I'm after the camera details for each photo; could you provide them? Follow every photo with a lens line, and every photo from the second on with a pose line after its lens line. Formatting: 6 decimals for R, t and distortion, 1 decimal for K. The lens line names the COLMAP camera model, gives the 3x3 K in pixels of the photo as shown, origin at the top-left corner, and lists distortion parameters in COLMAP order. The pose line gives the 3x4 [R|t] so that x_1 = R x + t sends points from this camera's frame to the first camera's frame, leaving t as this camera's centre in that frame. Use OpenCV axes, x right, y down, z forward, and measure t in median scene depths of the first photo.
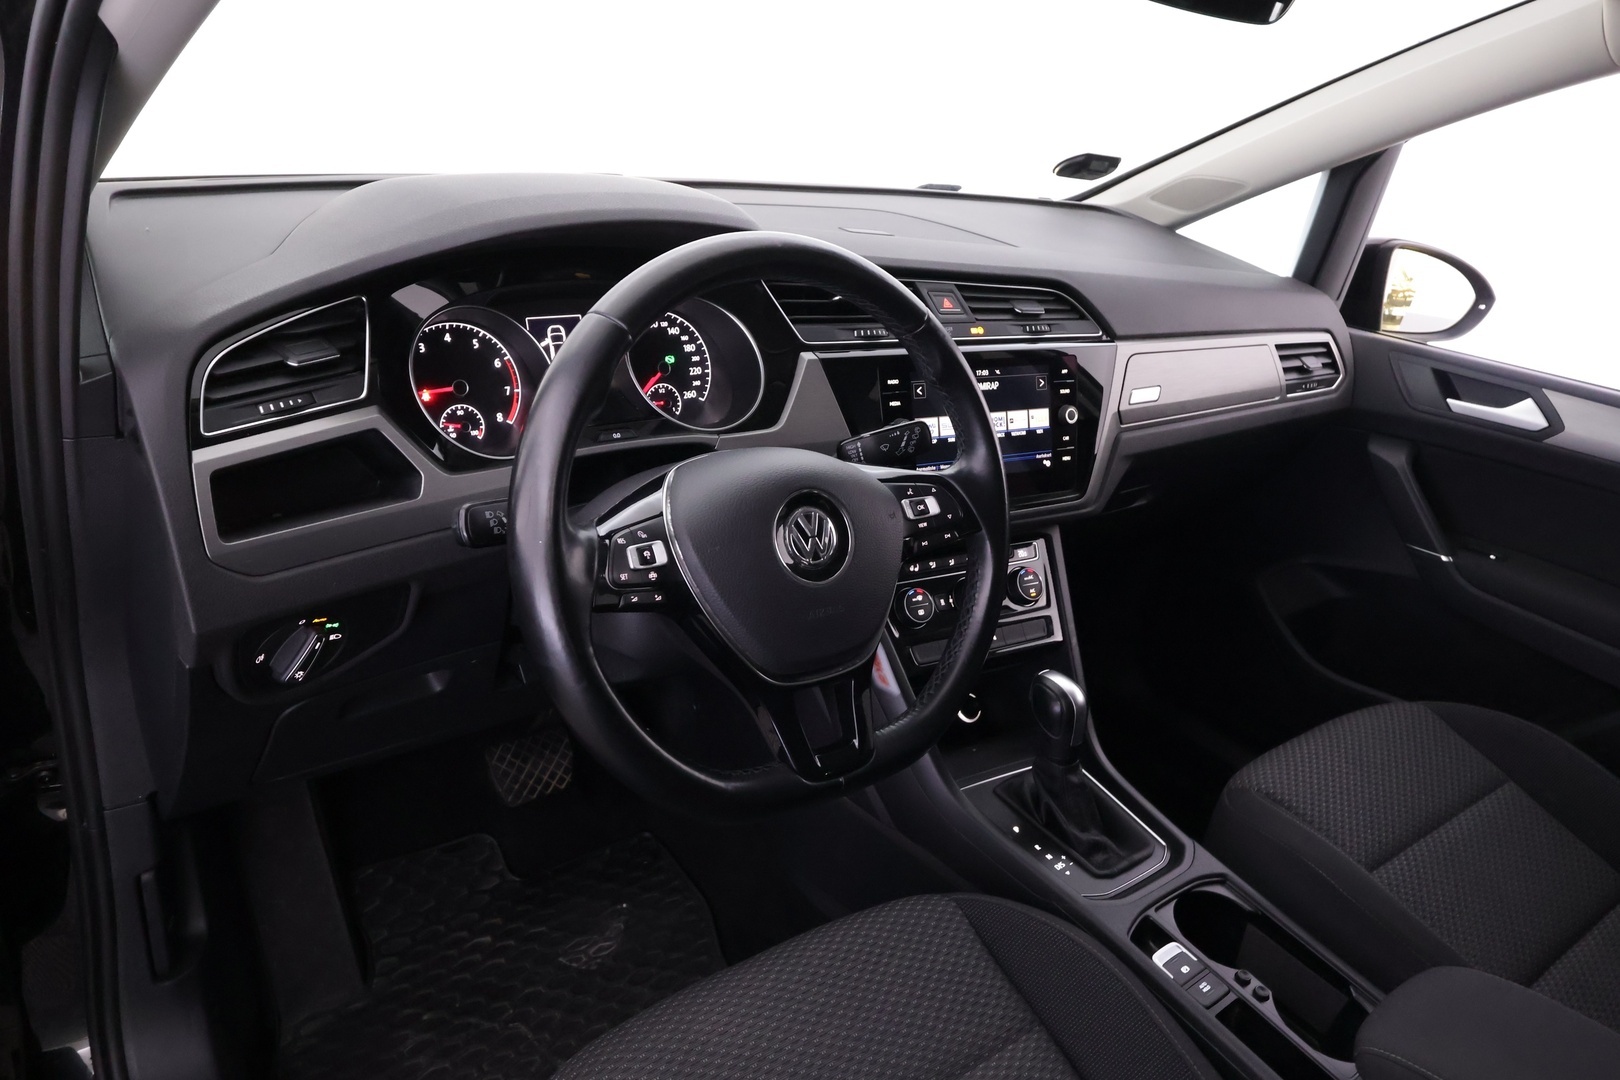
lens RADIAL K [[1098.4, 0, 810.0], [0, 1098.4, 540.0], [0, 0, 1]] dist [0.008342, 0.003007]
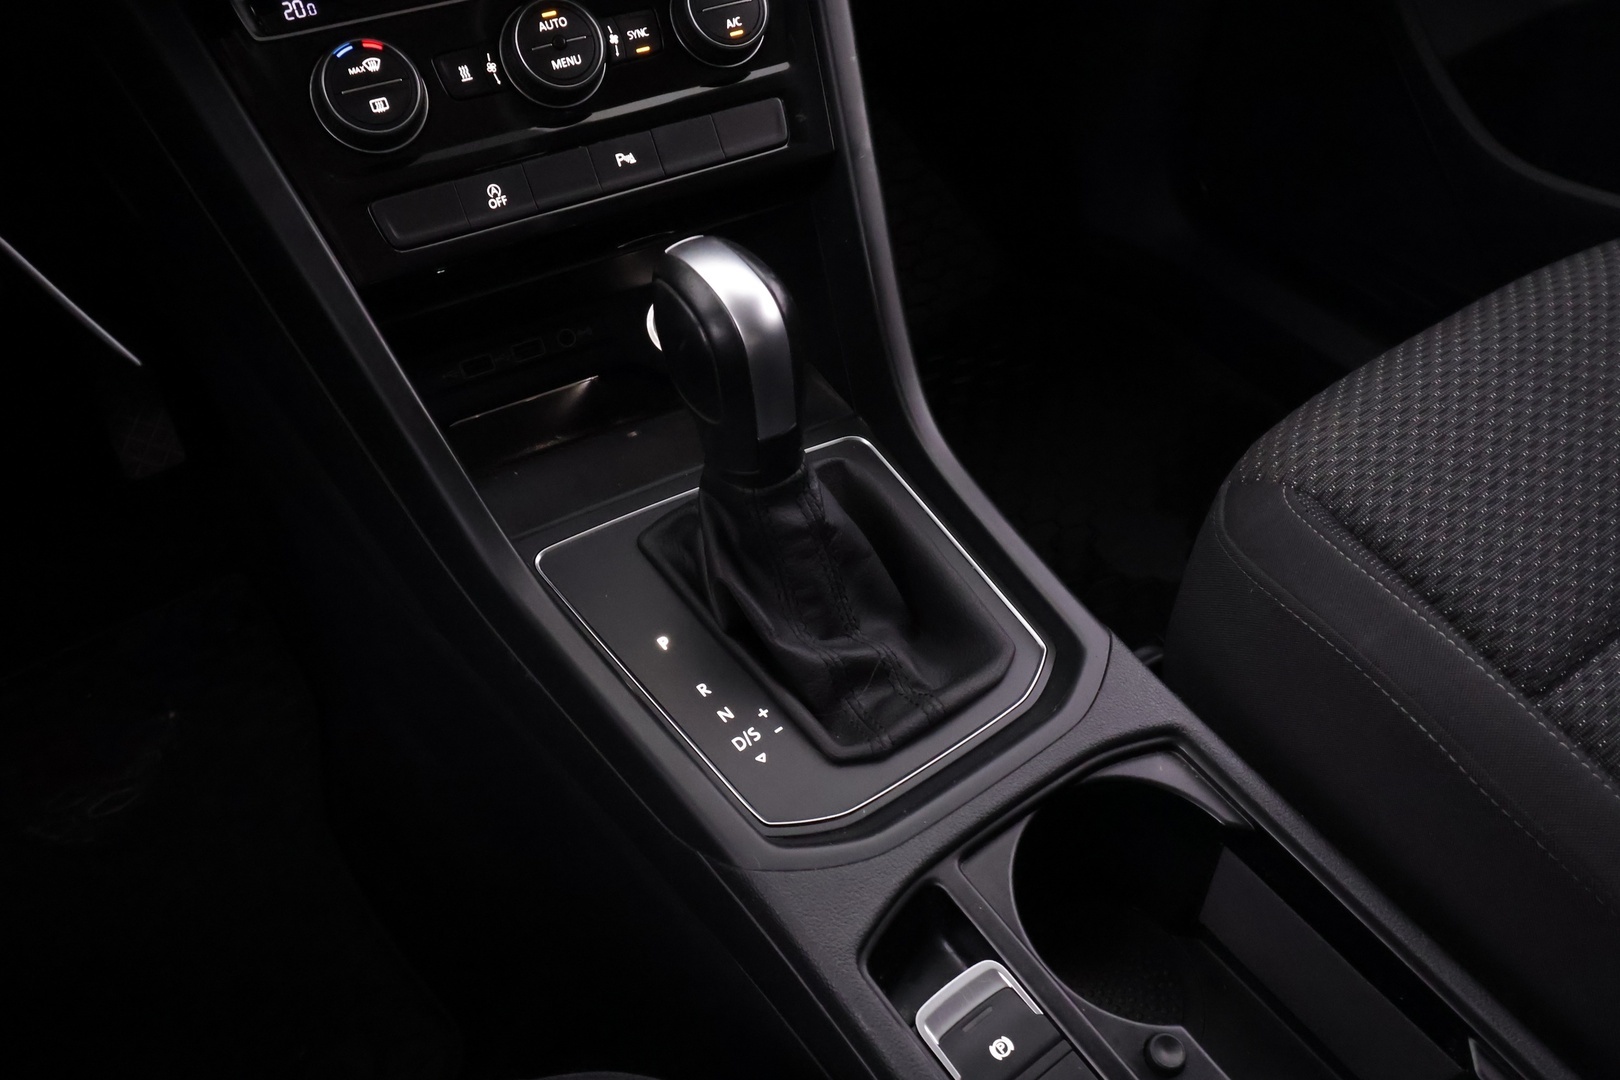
lens RADIAL K [[1261.0, 0, 810.0], [0, 1261.0, 540.0], [0, 0, 1]] dist [0.011561, 0.003432]
pose [[0.993475, -0.066212, -0.092866, 0.291701], [0.094794, 0.932126, 0.349508, 0.070975], [0.063421, -0.356031, 0.932320, 0.591401]]
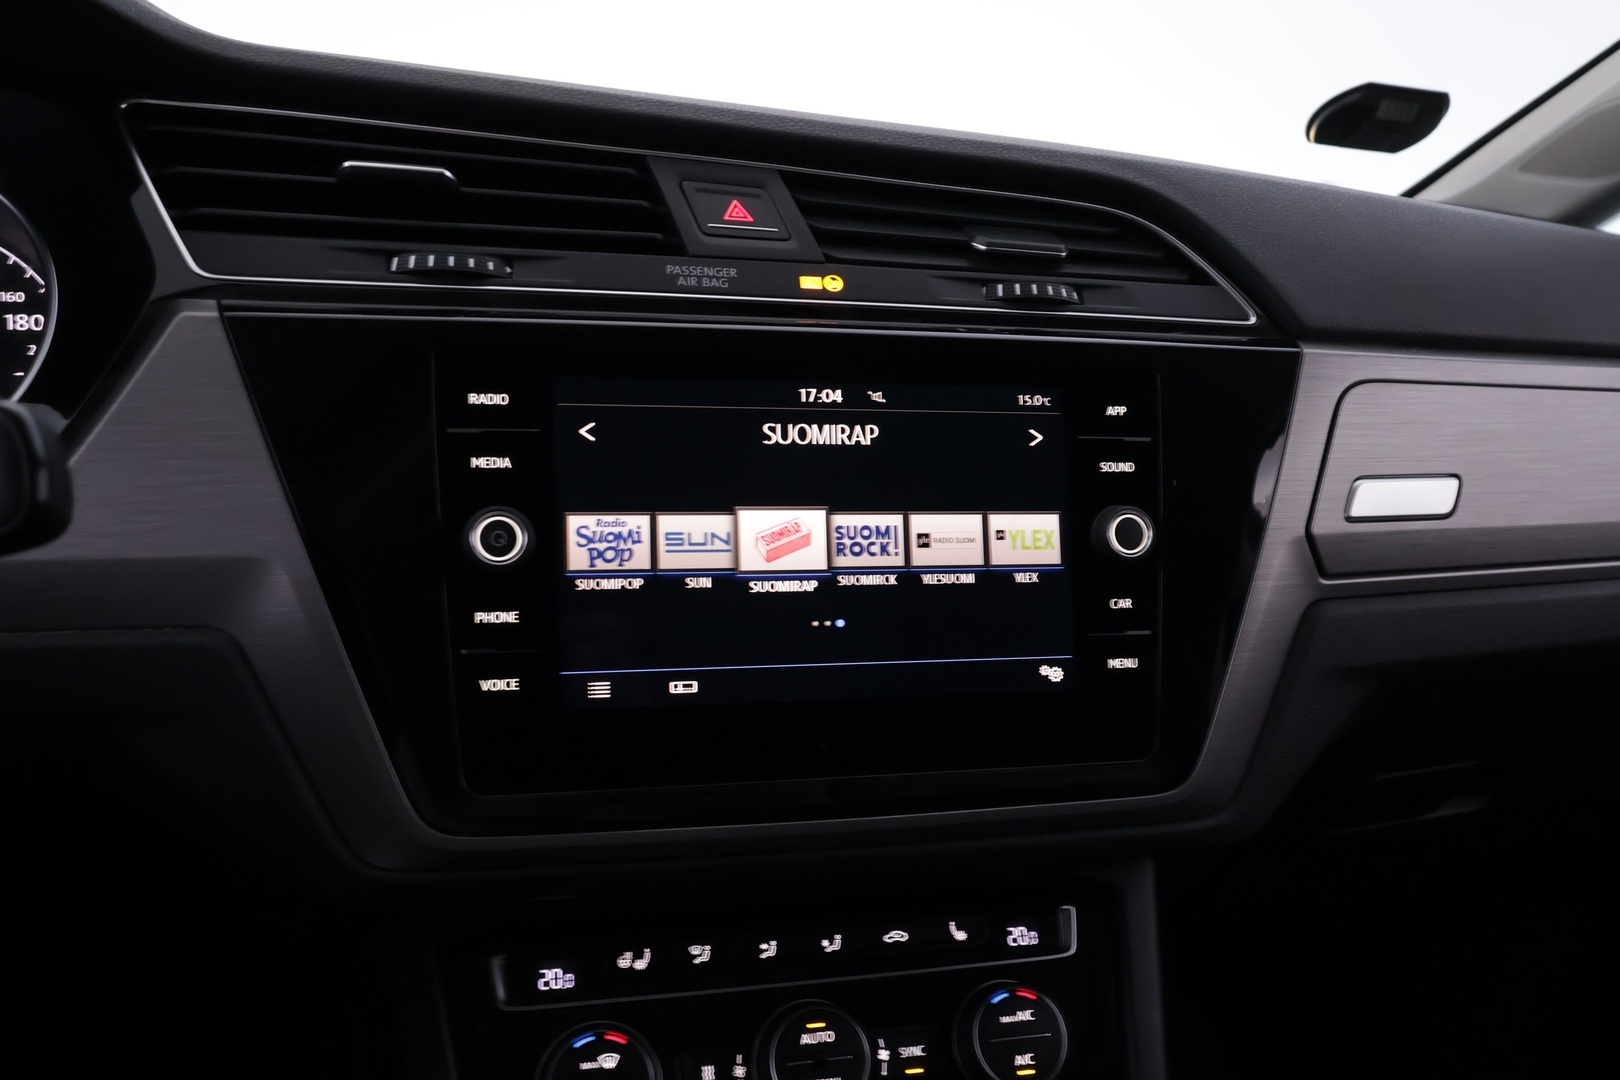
lens RADIAL K [[1257.0, 0, 810.0], [0, 1257.0, 540.0], [0, 0, 1]] dist [-0.002759, 0.003603]
pose [[0.954335, 0.013168, -0.298448, 0.284285], [-0.072056, 0.979678, -0.187187, -0.036196], [0.289918, 0.200144, 0.935890, 0.672988]]
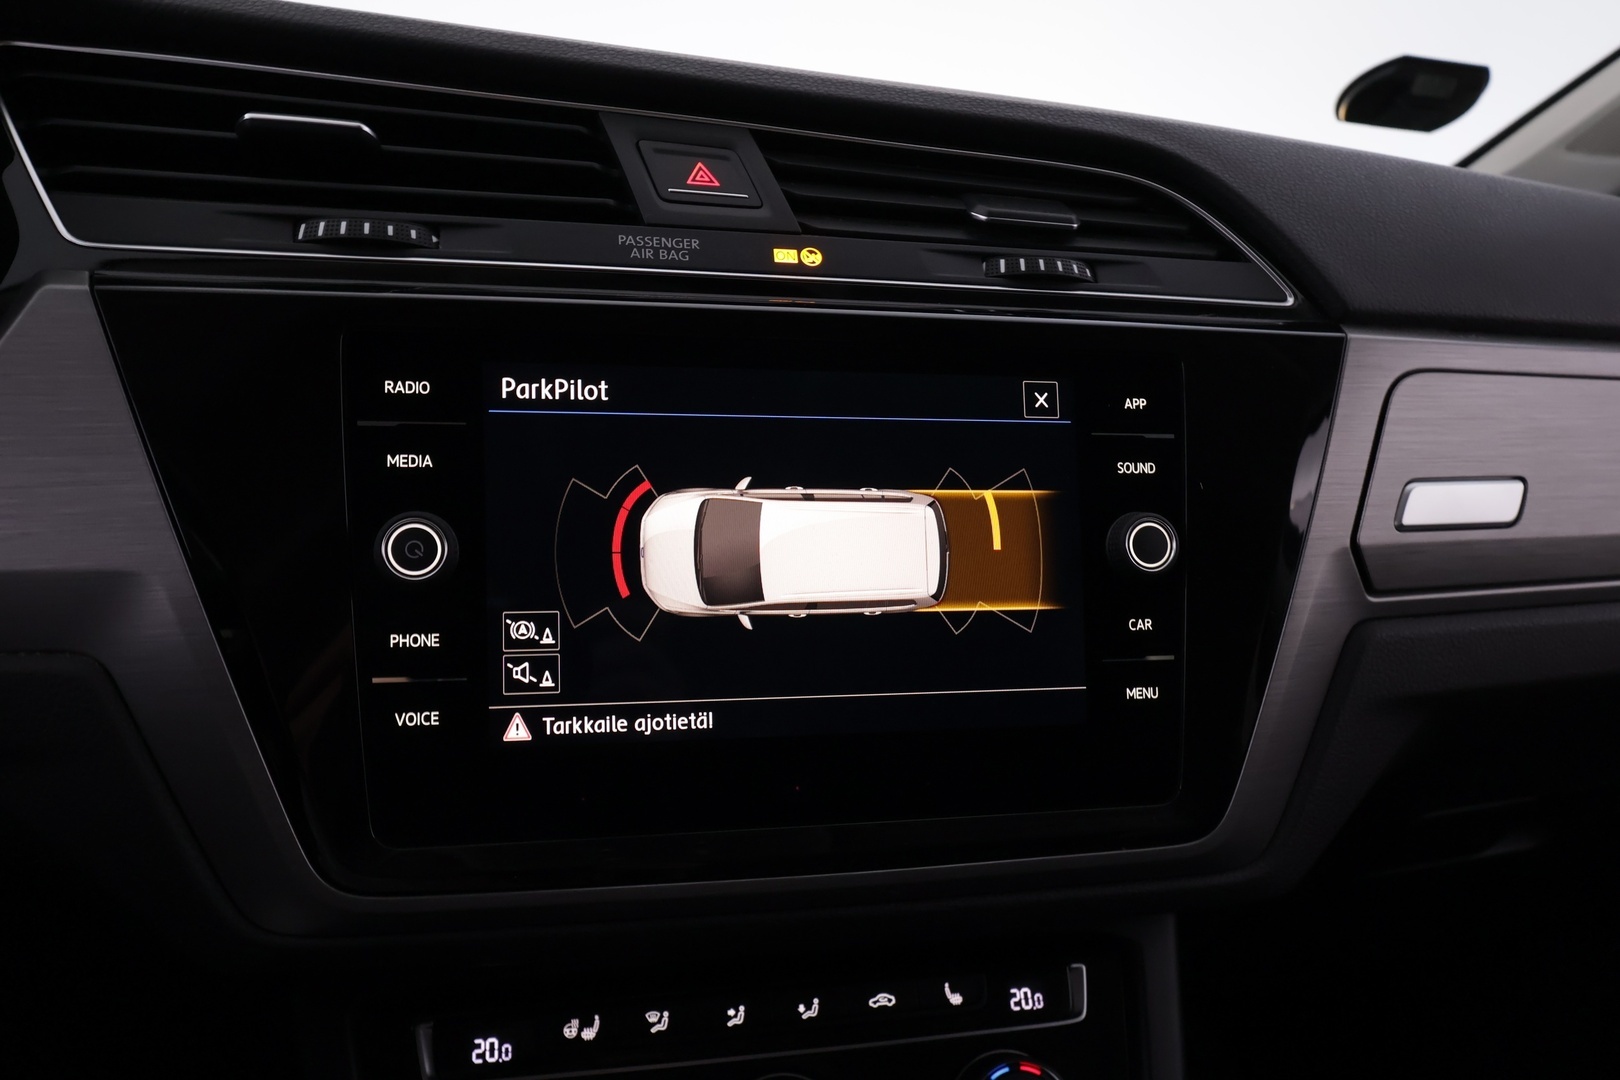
lens RADIAL K [[1257.0, 0, 810.0], [0, 1257.0, 540.0], [0, 0, 1]] dist [-0.002759, 0.003603]
pose [[0.951555, 0.016042, -0.307059, 0.278945], [-0.076559, 0.979548, -0.186076, -0.050192], [0.297794, 0.200570, 0.933322, 0.725583]]
